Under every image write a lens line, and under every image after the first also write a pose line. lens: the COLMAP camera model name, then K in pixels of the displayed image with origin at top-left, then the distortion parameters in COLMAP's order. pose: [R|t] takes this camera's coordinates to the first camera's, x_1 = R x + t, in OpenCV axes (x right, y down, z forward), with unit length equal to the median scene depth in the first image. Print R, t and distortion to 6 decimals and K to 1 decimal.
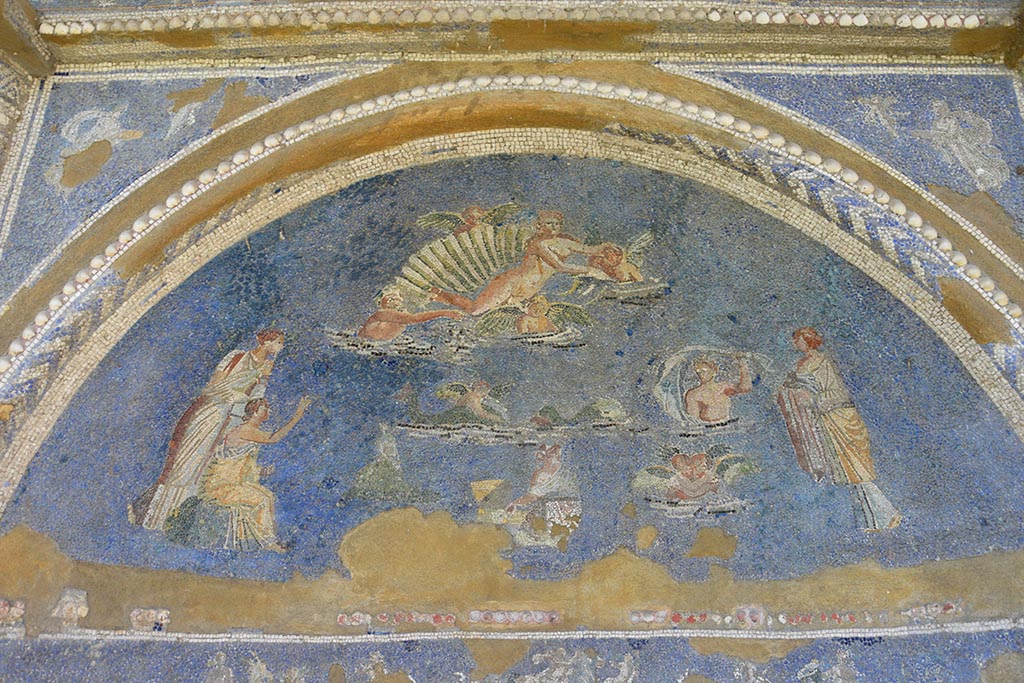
lens RADIAL K [[832.6, 0, 514.9], [0, 832.6, 344.8], [0, 0, 1]] dist [-0.120680, 0.042320]
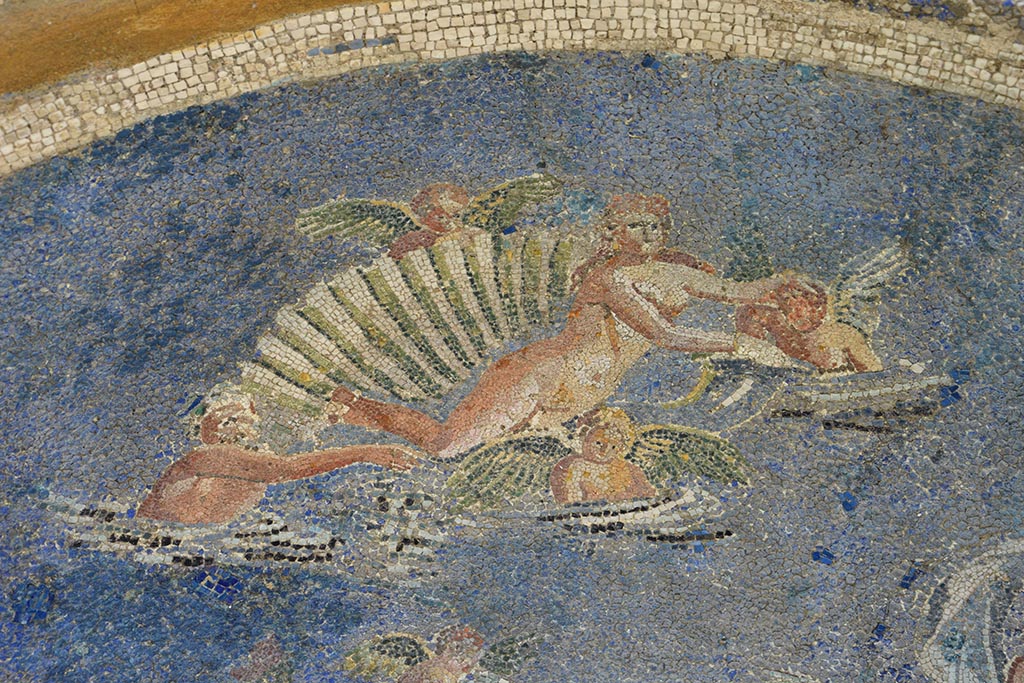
lens RADIAL K [[2254.2, 0, 517.0], [0, 2254.2, 345.7], [0, 0, 1]] dist [0.519713, 0.000000]
pose [[0.999902, -0.005037, -0.013030, -0.000553], [0.004233, 0.998127, -0.061024, -0.023864], [0.013313, 0.060963, 0.998051, -0.058128]]
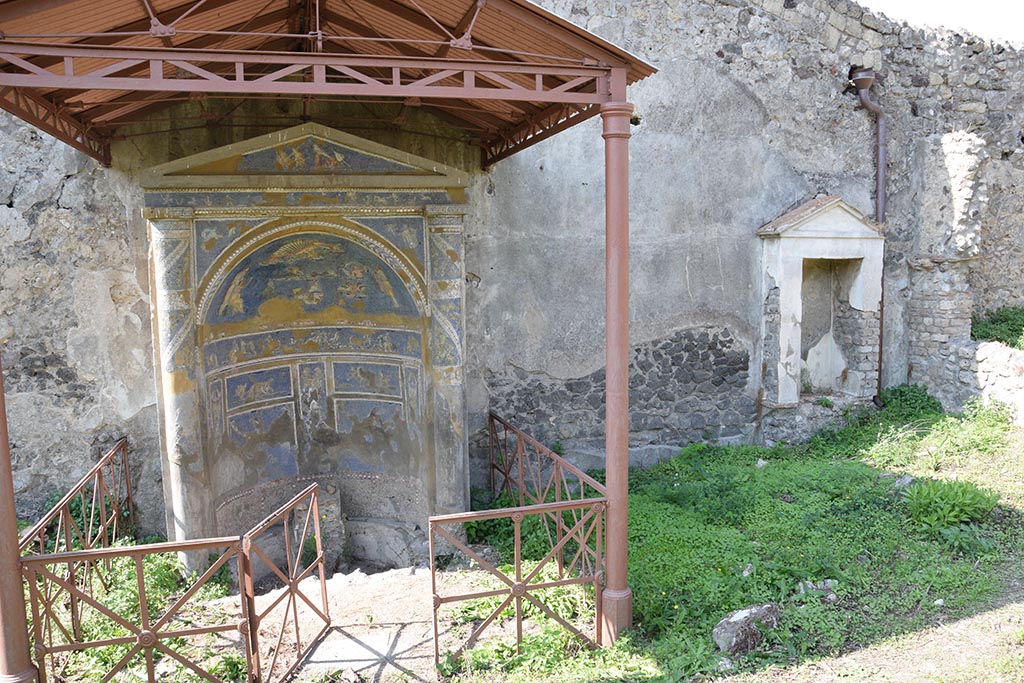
lens RADIAL K [[832.6, 0, 511.3], [0, 832.6, 345.8], [0, 0, 1]] dist [-0.120680, 0.042320]
pose [[0.951875, -0.050107, 0.302363, -0.280785], [-0.093402, 0.892193, 0.441892, -1.477385], [-0.291908, -0.448867, 0.844576, -2.773447]]
